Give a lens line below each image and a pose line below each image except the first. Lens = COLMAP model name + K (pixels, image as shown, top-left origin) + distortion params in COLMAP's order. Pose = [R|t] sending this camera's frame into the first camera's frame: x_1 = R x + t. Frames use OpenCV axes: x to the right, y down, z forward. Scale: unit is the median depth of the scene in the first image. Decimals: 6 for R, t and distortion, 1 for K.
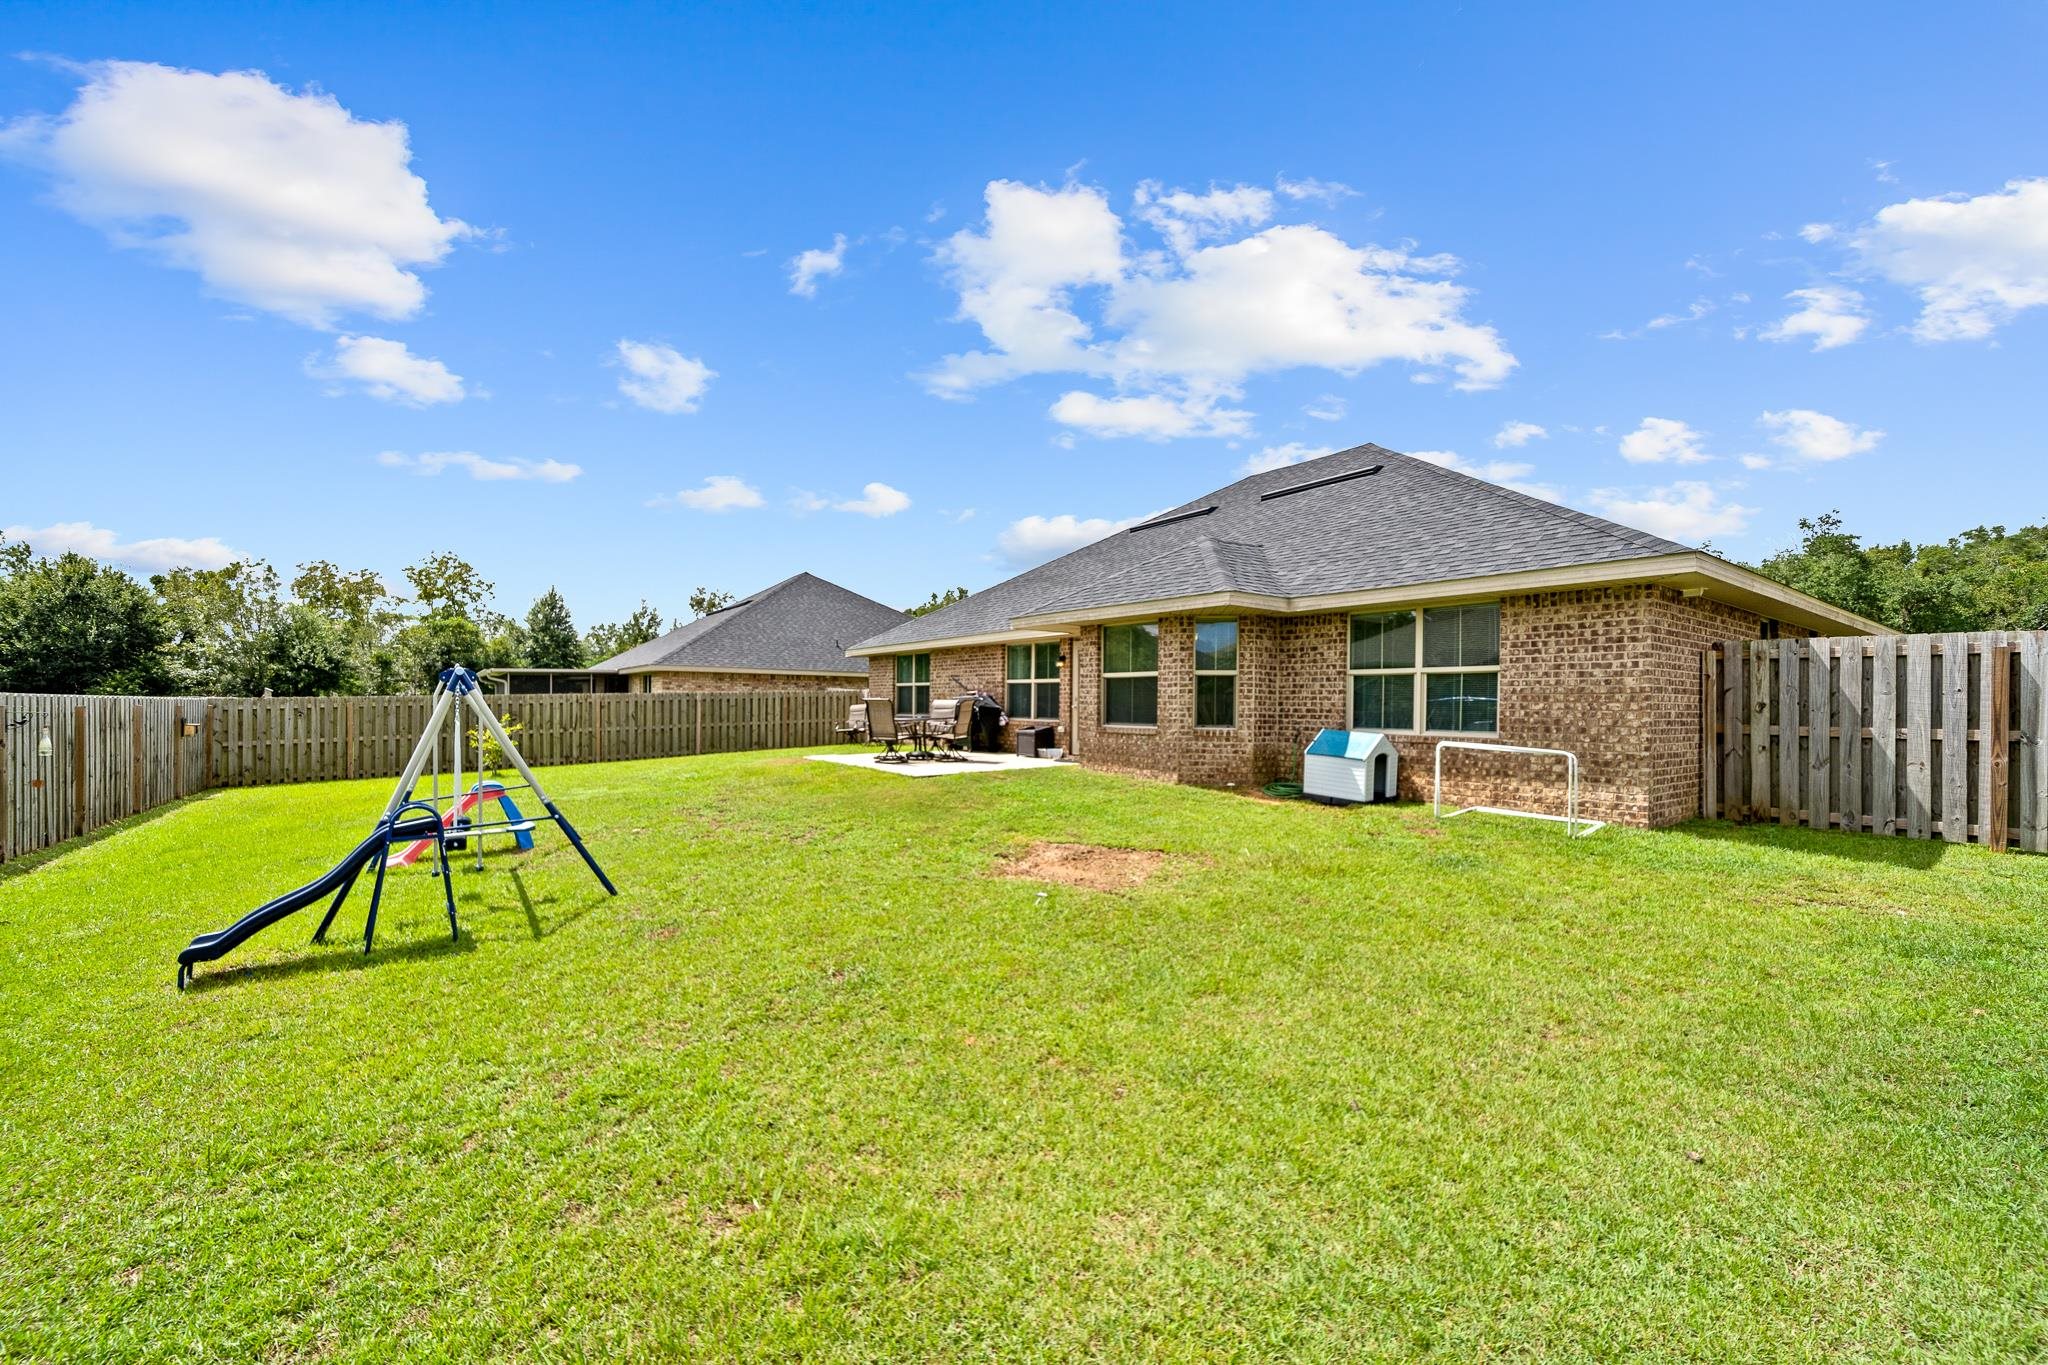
lens RADIAL K [[785.0, 0, 1028.0], [0, 785.0, 697.9], [0, 0, 1]] dist [-0.000423, -0.000177]
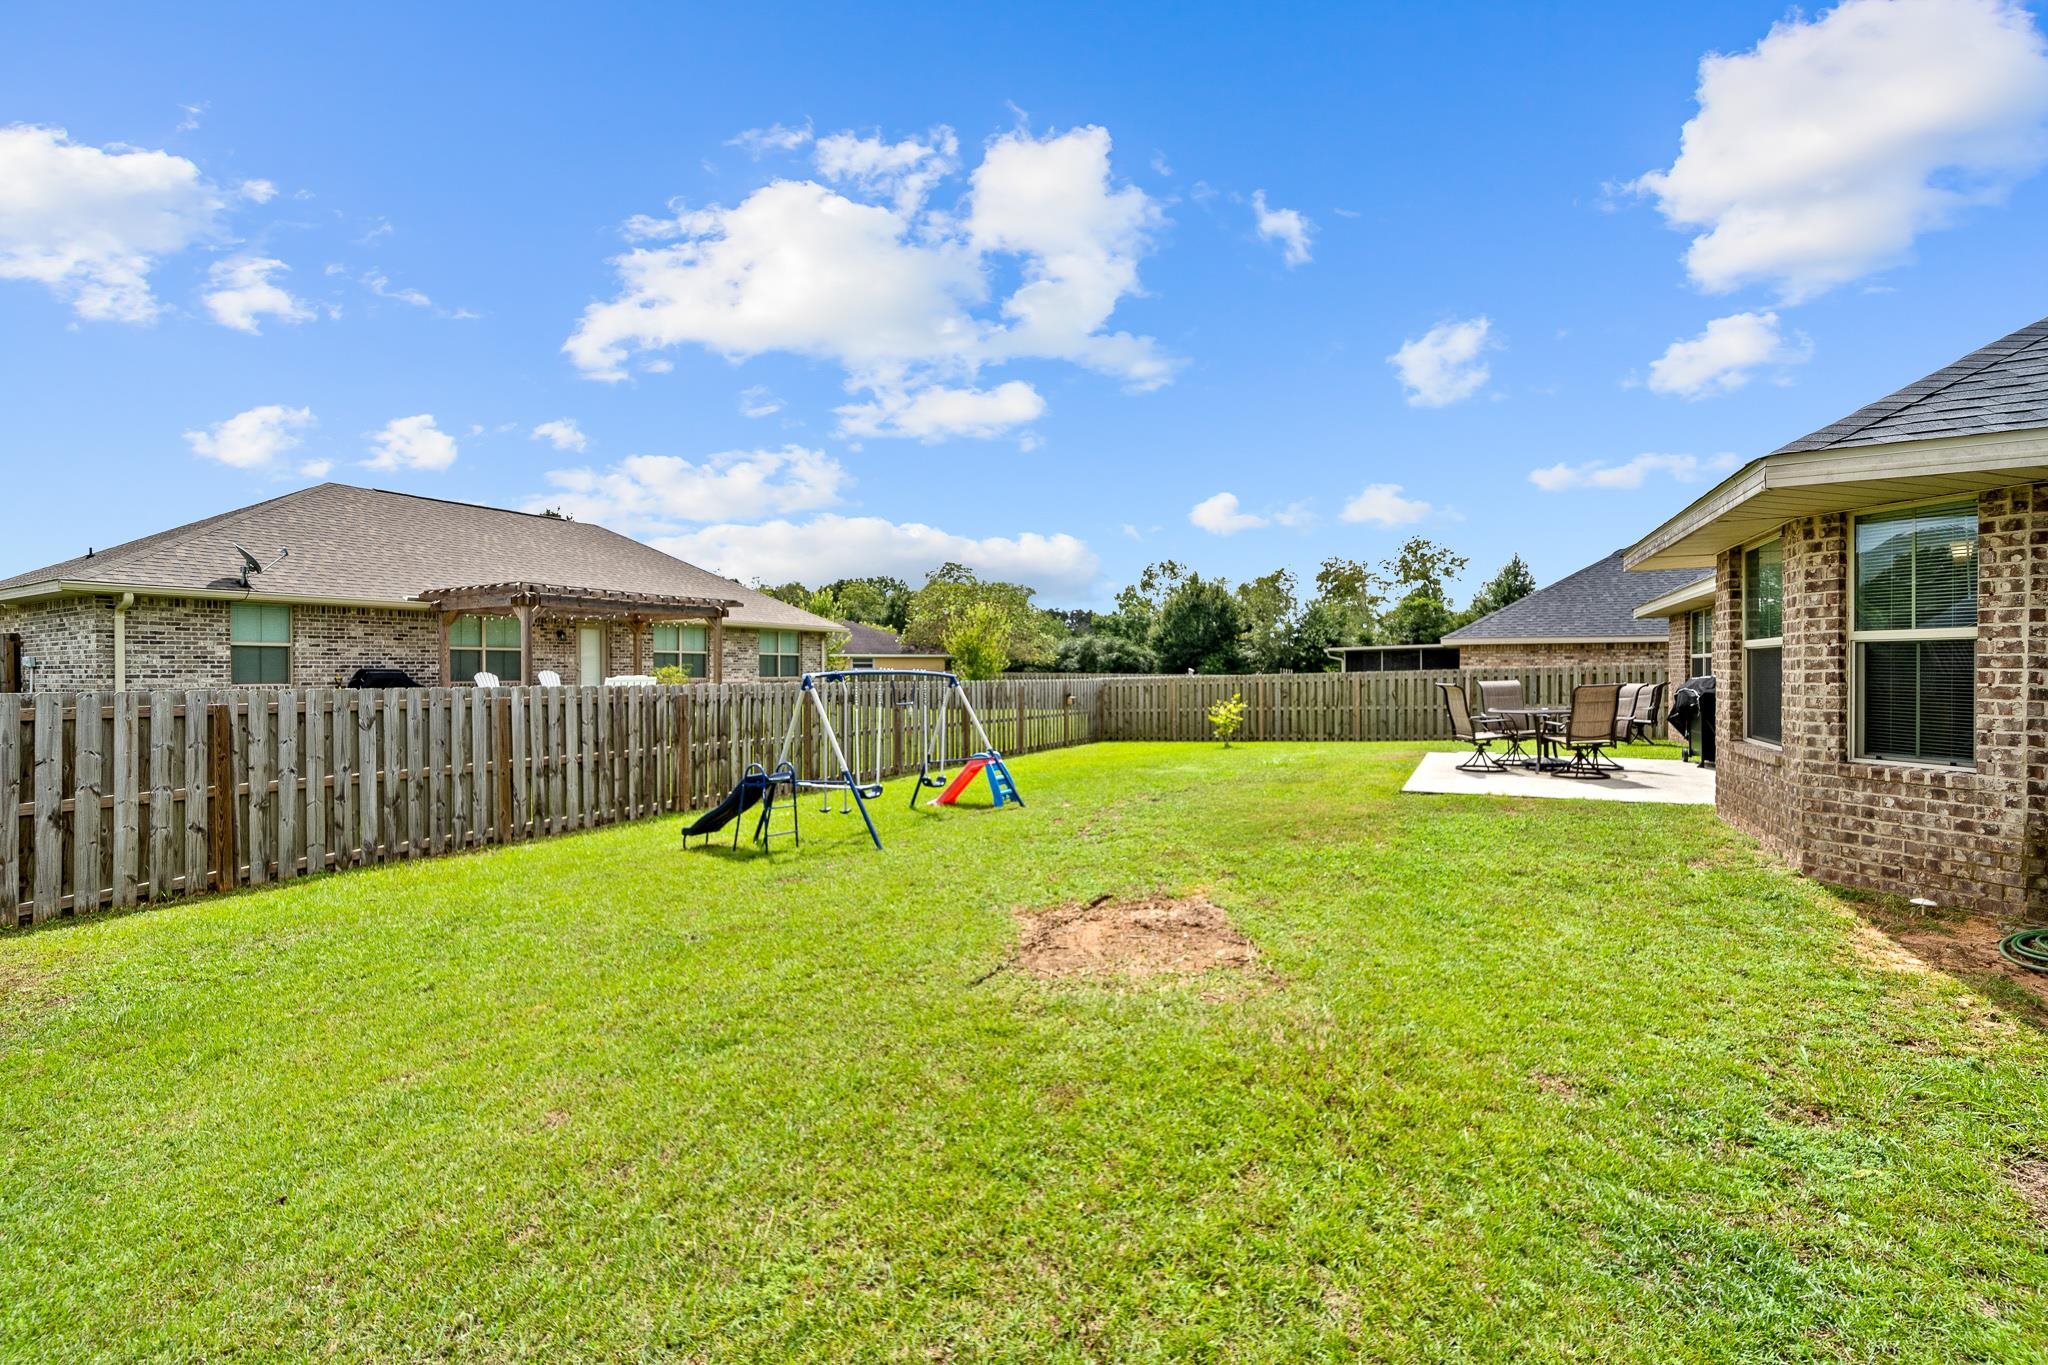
lens RADIAL K [[809.4, 0, 1024.0], [0, 809.4, 682.5], [0, 0, 1]] dist [-0.000142, -0.000034]
pose [[0.421082, 0.004164, -0.907013, 0.206206], [0.011737, 0.999881, 0.010039, -0.007561], [0.906947, -0.014873, 0.420983, 0.178173]]
